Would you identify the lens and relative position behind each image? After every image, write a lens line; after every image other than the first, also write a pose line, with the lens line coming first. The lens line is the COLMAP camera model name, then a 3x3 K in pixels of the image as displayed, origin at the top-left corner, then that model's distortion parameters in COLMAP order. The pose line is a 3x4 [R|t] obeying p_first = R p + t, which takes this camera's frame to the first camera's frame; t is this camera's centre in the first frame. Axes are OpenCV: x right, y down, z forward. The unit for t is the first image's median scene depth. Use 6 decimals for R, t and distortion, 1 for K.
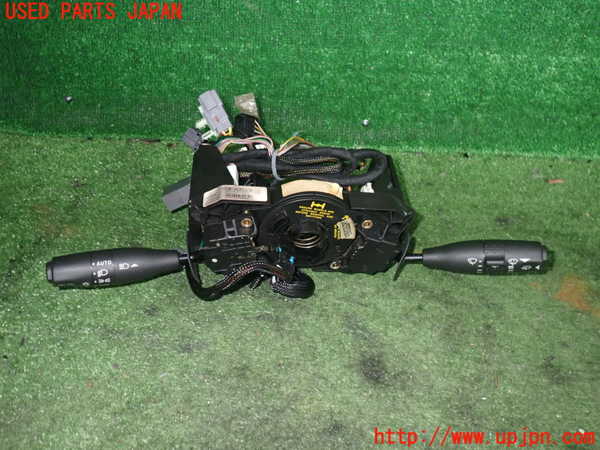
lens RADIAL K [[530.8, 0, 300.0], [0, 530.8, 225.0], [0, 0, 1]] dist [0.006060, -0.007530]
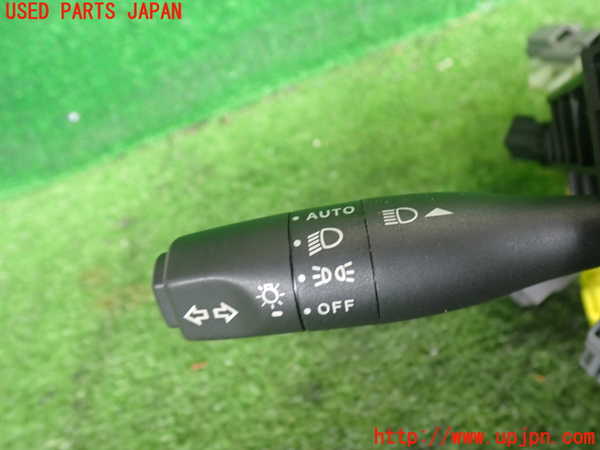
lens RADIAL K [[530.8, 0, 300.0], [0, 530.8, 225.0], [0, 0, 1]] dist [0.006060, -0.007530]
pose [[0.915649, -0.368573, -0.160439, -0.098609], [0.381425, 0.922620, 0.057336, -0.027111], [0.126892, -0.113695, 0.985379, 0.334217]]
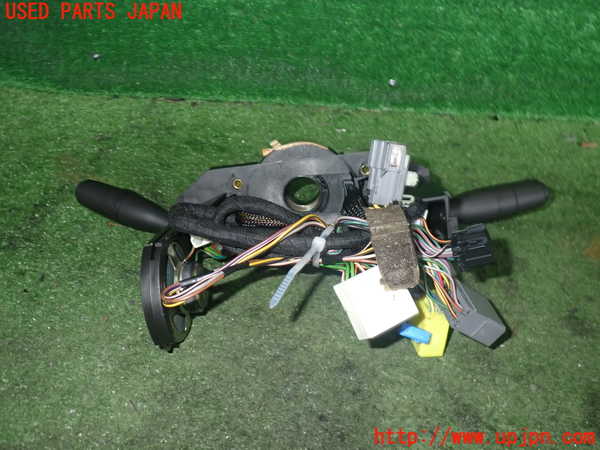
lens RADIAL K [[530.8, 0, 300.0], [0, 530.8, 225.0], [0, 0, 1]] dist [0.006060, -0.007530]
pose [[0.998308, 0.024873, -0.052556, 0.012644], [-0.023471, 0.999356, 0.027130, 0.049764], [0.053197, -0.025851, 0.998249, 0.008768]]
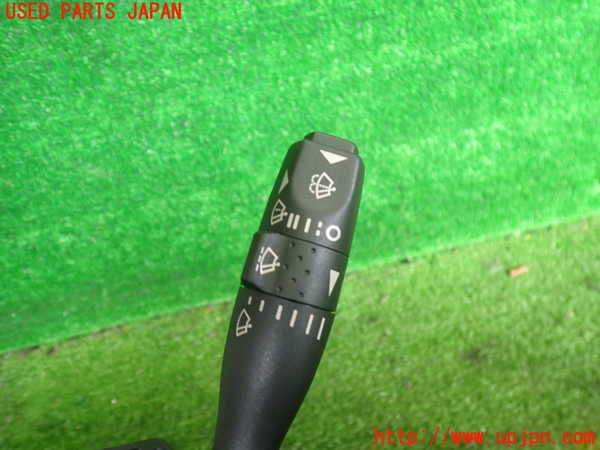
lens RADIAL K [[530.8, 0, 300.0], [0, 530.8, 225.0], [0, 0, 1]] dist [0.006060, -0.007530]
pose [[0.959852, -0.275471, 0.052906, 0.137243], [0.279095, 0.956776, -0.081760, -0.178525], [-0.028097, 0.093244, 0.995247, 0.196999]]
